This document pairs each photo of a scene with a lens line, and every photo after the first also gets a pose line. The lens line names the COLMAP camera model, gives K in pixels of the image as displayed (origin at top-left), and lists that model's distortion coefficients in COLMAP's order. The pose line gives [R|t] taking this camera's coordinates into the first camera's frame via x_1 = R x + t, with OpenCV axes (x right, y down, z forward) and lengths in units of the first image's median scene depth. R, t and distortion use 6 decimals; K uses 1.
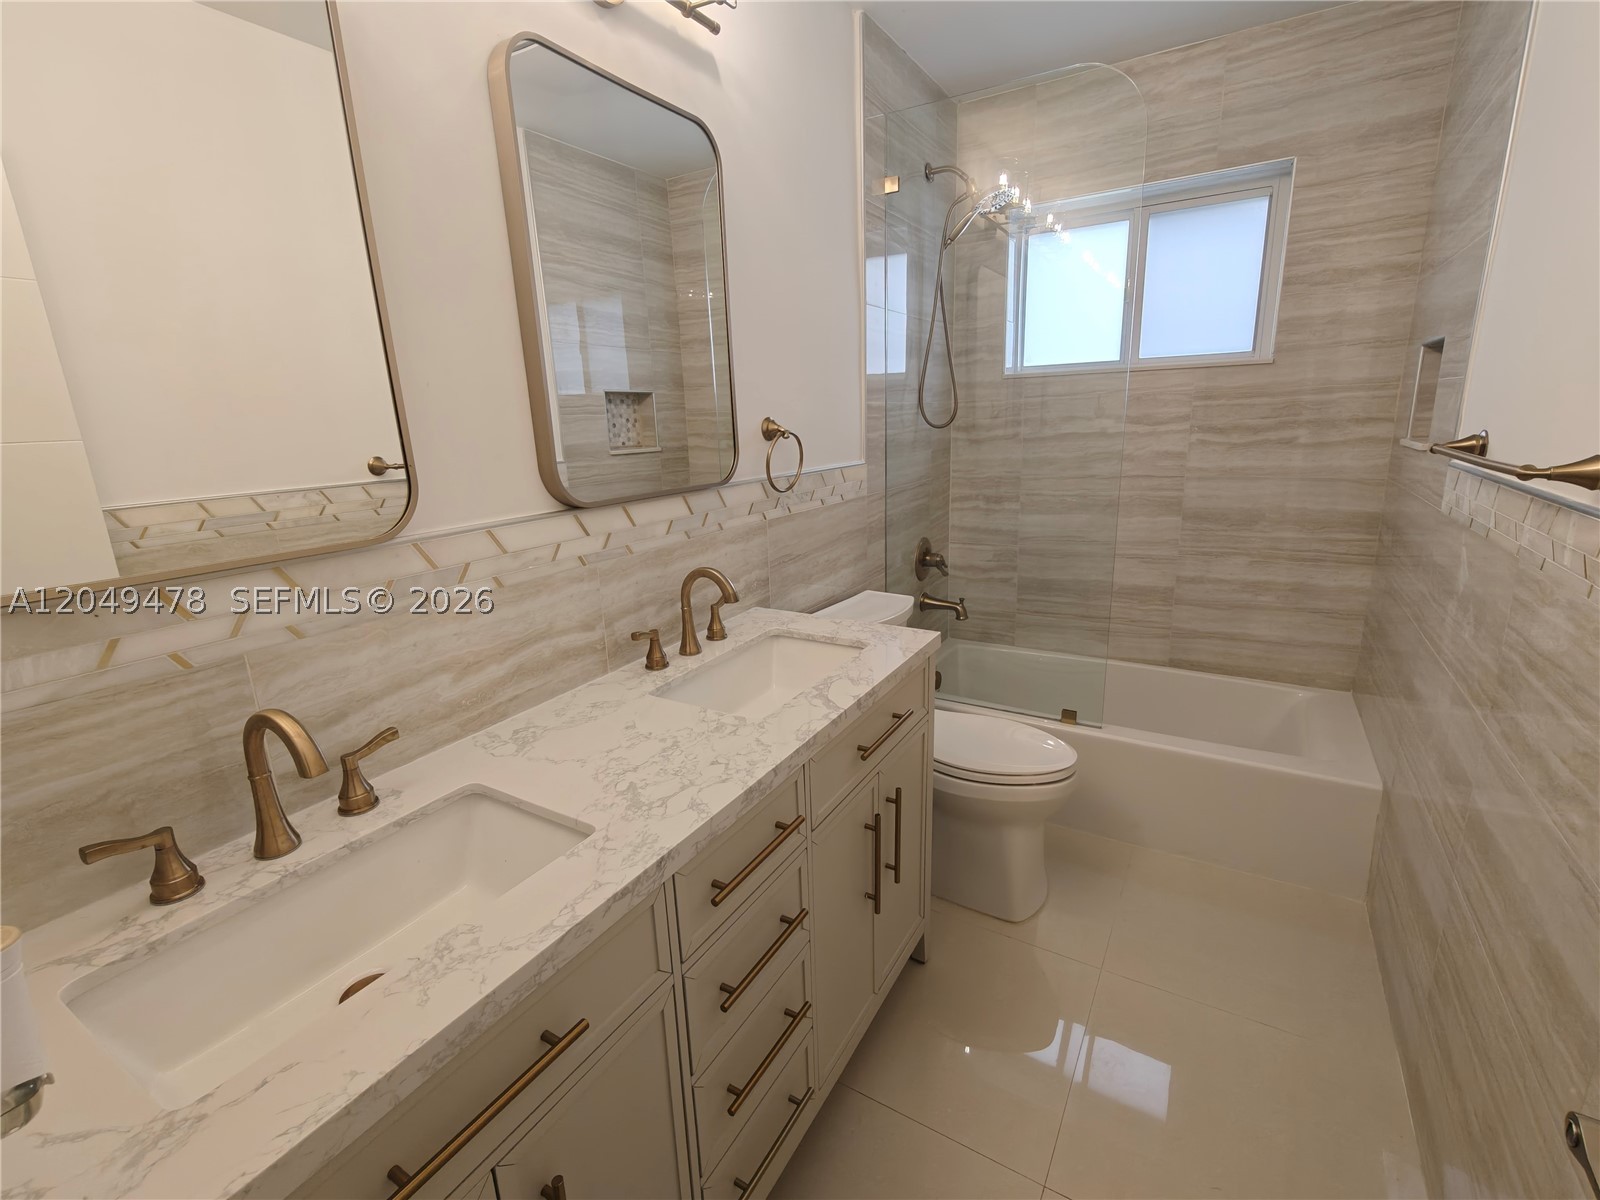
lens RADIAL K [[722.0, 0, 802.9], [0, 722.0, 596.0], [0, 0, 1]] dist [-0.000053, 0.000370]
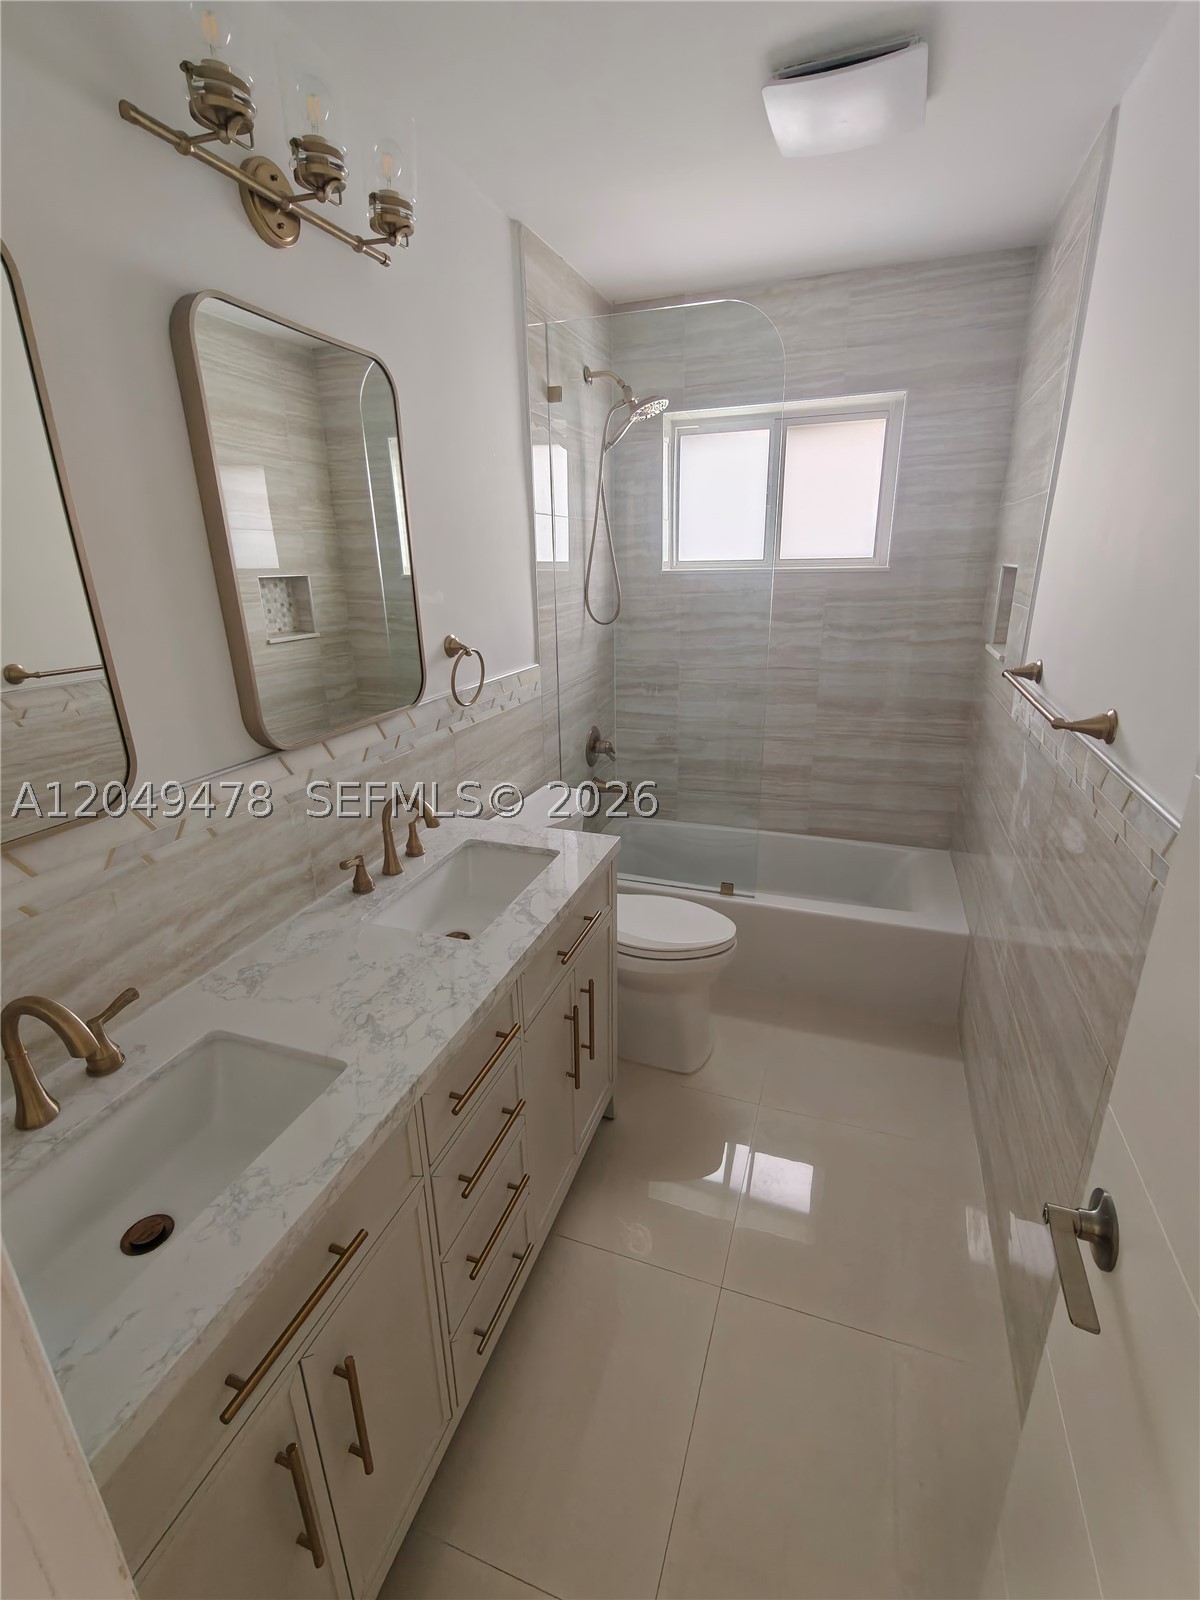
lens RADIAL K [[722.0, 0, 598.0], [0, 722.0, 804.2], [0, 0, 1]] dist [-0.000053, 0.000370]
pose [[0.981293, -0.048866, 0.186217, -0.046120], [0.034512, 0.996233, 0.079556, -0.083053], [-0.189403, -0.071641, 0.979282, -0.081880]]
